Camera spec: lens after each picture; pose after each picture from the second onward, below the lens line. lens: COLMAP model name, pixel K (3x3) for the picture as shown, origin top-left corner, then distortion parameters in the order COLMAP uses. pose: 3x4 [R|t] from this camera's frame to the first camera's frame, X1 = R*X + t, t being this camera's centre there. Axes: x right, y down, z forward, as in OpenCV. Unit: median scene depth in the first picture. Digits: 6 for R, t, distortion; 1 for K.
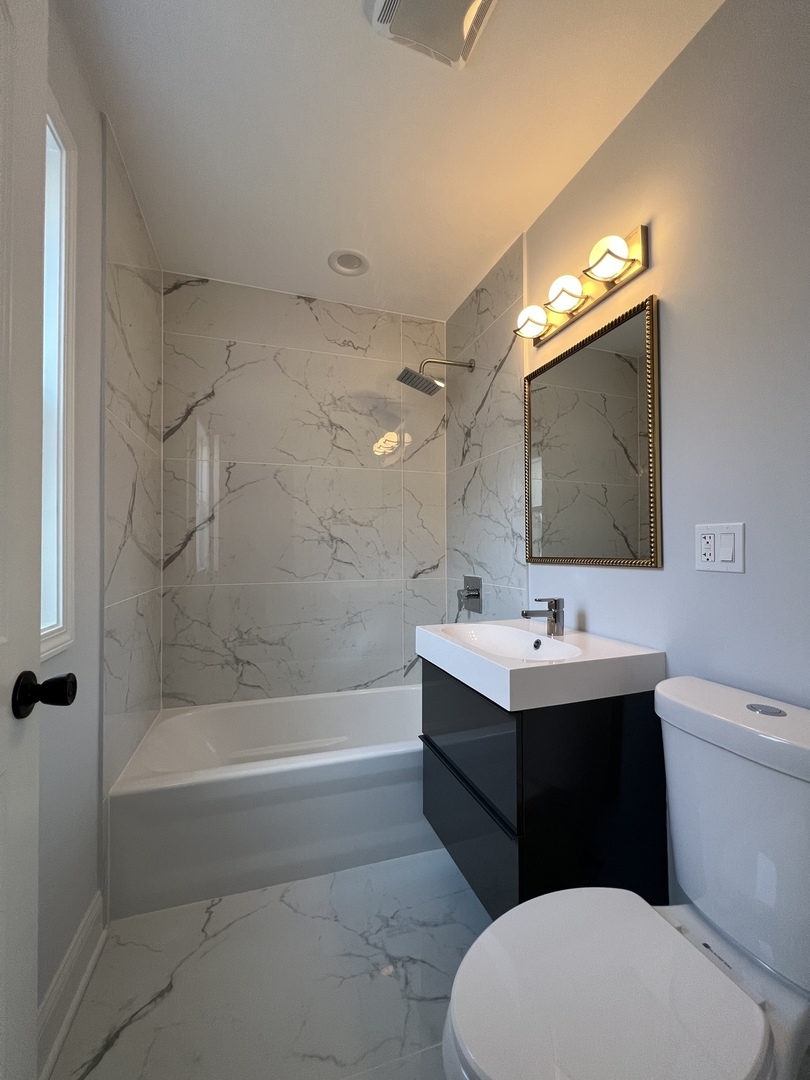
lens RADIAL K [[433.5, 0, 403.9], [0, 433.5, 542.8], [0, 0, 1]] dist [-0.000730, 0.000094]
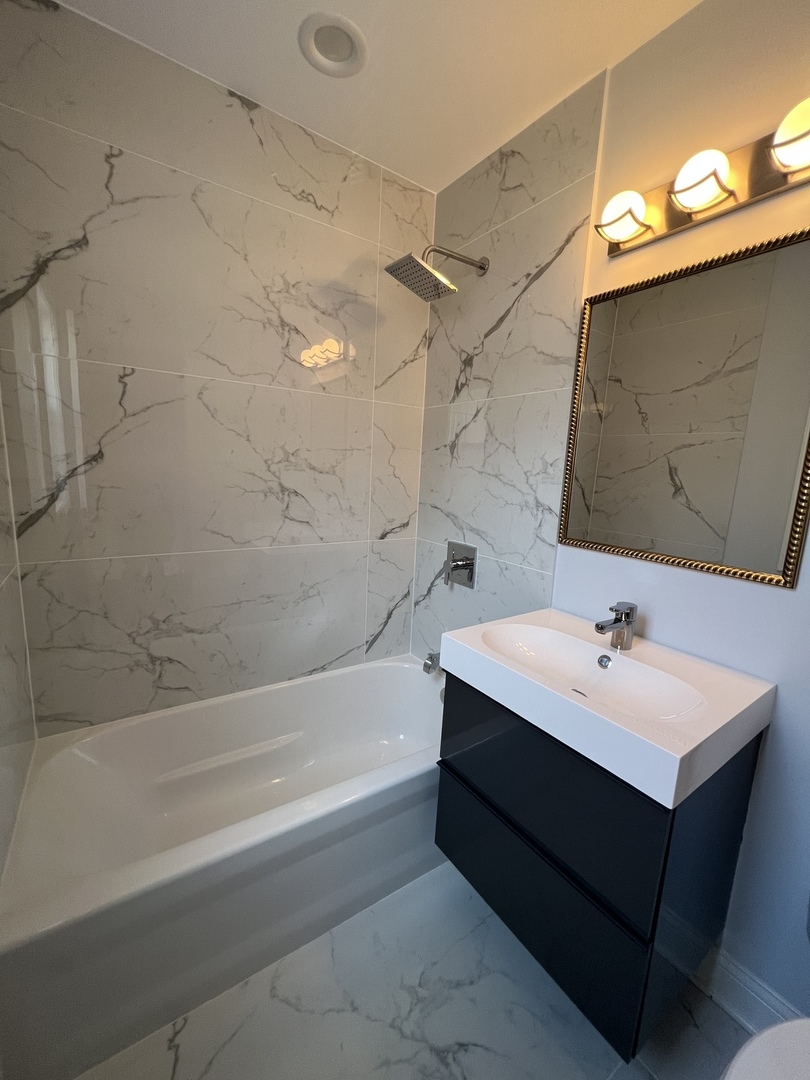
lens RADIAL K [[433.5, 0, 404.2], [0, 433.5, 541.4], [0, 0, 1]] dist [-0.000730, 0.000094]
pose [[0.961475, 0.003597, 0.274869, -0.183182], [-0.056035, 0.981484, 0.183164, -0.075335], [-0.269121, -0.191509, 0.943874, 0.248081]]
